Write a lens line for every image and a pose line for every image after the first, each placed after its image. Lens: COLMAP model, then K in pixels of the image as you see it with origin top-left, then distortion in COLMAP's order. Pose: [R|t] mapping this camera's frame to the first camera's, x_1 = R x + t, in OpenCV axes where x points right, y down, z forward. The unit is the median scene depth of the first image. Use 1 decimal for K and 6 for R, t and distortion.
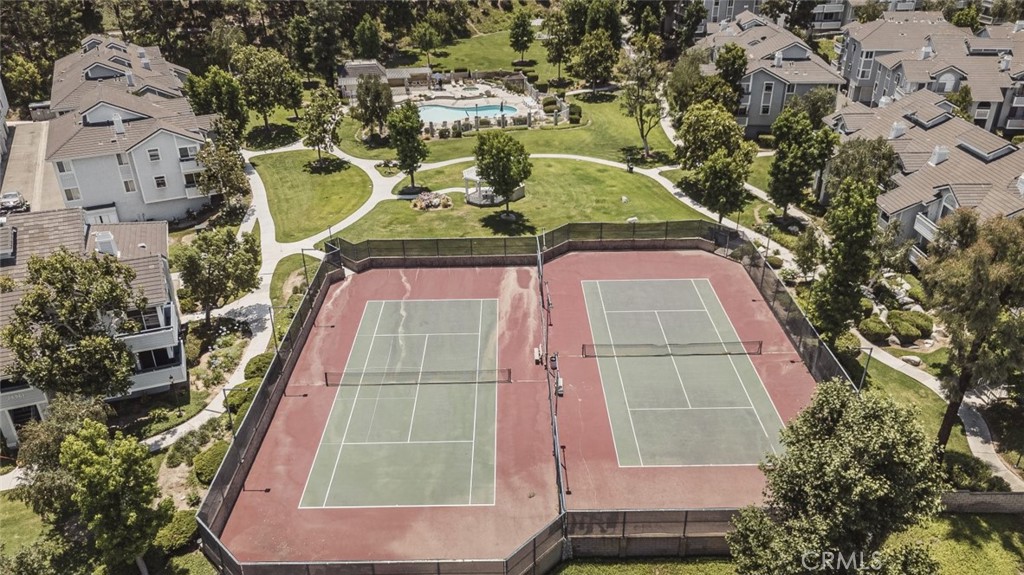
lens RADIAL K [[772.2, 0, 512.0], [0, 772.2, 287.5], [0, 0, 1]] dist [0.074072, -0.004917]
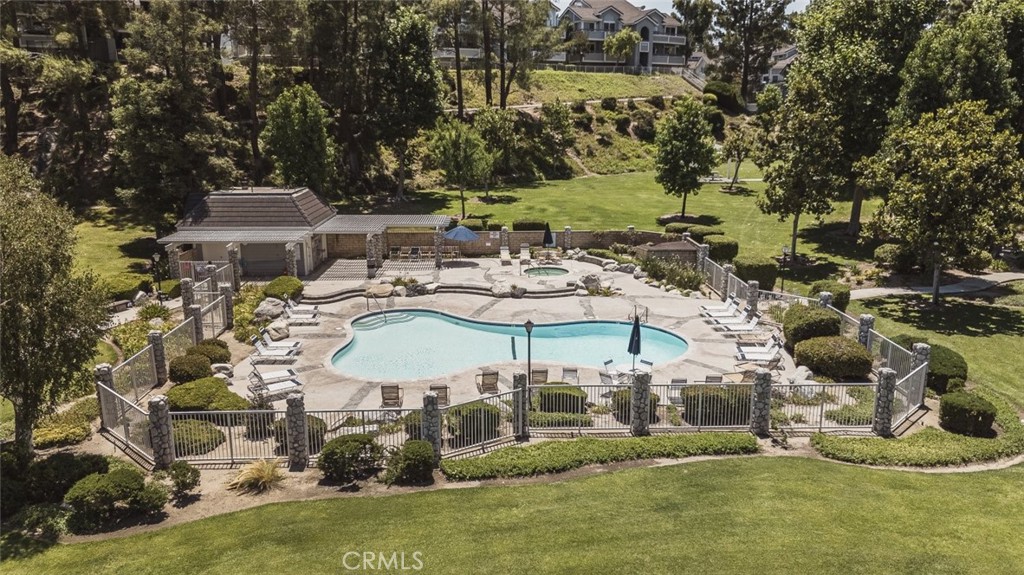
lens RADIAL K [[772.2, 0, 512.0], [0, 772.2, 287.5], [0, 0, 1]] dist [0.074072, -0.004917]
pose [[0.986989, 0.048982, -0.153147, -0.012948], [-0.084632, 0.968111, -0.235794, -0.158275], [0.136713, 0.245687, 0.959660, 0.638787]]
